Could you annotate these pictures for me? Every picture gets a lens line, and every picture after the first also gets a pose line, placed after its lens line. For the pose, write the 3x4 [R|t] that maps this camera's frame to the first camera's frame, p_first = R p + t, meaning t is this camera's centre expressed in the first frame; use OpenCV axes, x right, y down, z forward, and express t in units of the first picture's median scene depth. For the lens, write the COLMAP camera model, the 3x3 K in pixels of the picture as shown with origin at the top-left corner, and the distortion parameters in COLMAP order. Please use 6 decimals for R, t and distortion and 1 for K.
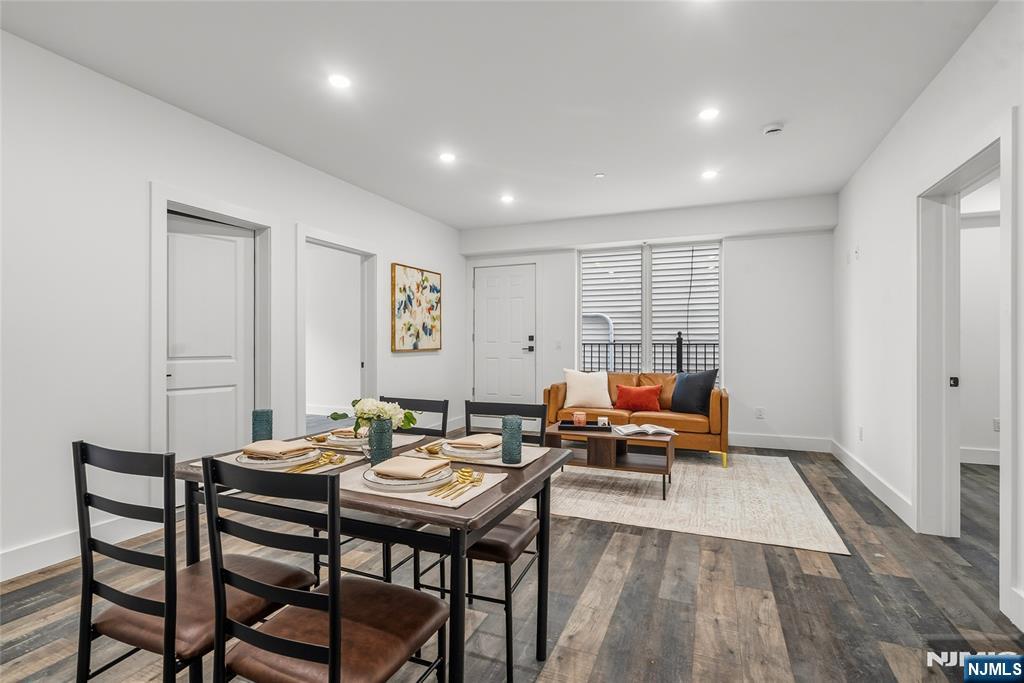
lens RADIAL K [[481.0, 0, 512.9], [0, 481.0, 345.6], [0, 0, 1]] dist [-0.000798, 0.000314]
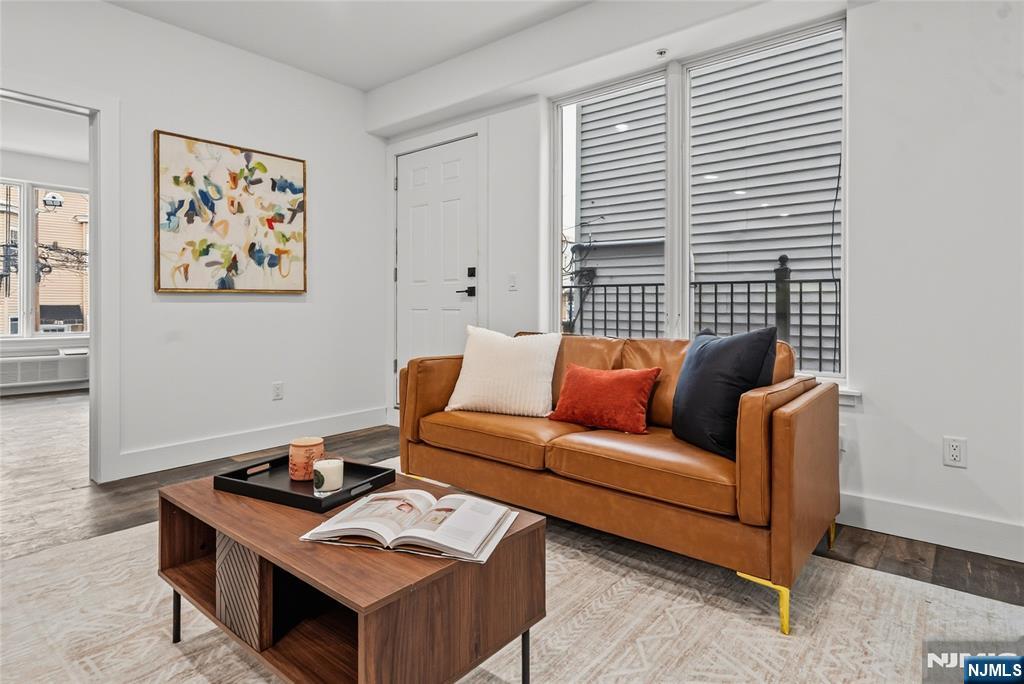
lens RADIAL K [[552.0, 0, 511.4], [0, 552.0, 309.2], [0, 0, 1]] dist [0.002361, 0.000414]
pose [[0.952778, 0.001714, -0.303663, 0.314186], [-0.001849, 0.999998, -0.000157, 0.030647], [0.303662, 0.000711, 0.952780, 0.490122]]
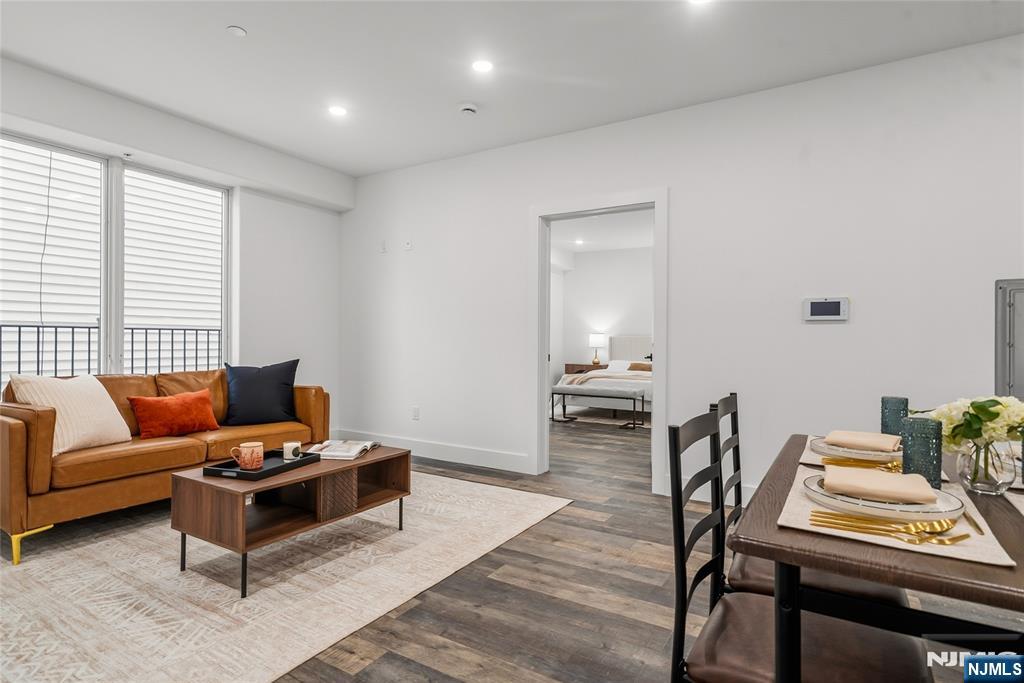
lens RADIAL K [[537.4, 0, 512.0], [0, 537.4, 341.5], [0, 0, 1]] dist [0.001841, 0.000235]
pose [[0.156306, -0.005024, 0.987696, -0.323807], [-0.003637, 0.999977, 0.005662, 0.010920], [-0.987702, -0.004478, 0.156284, 0.451235]]
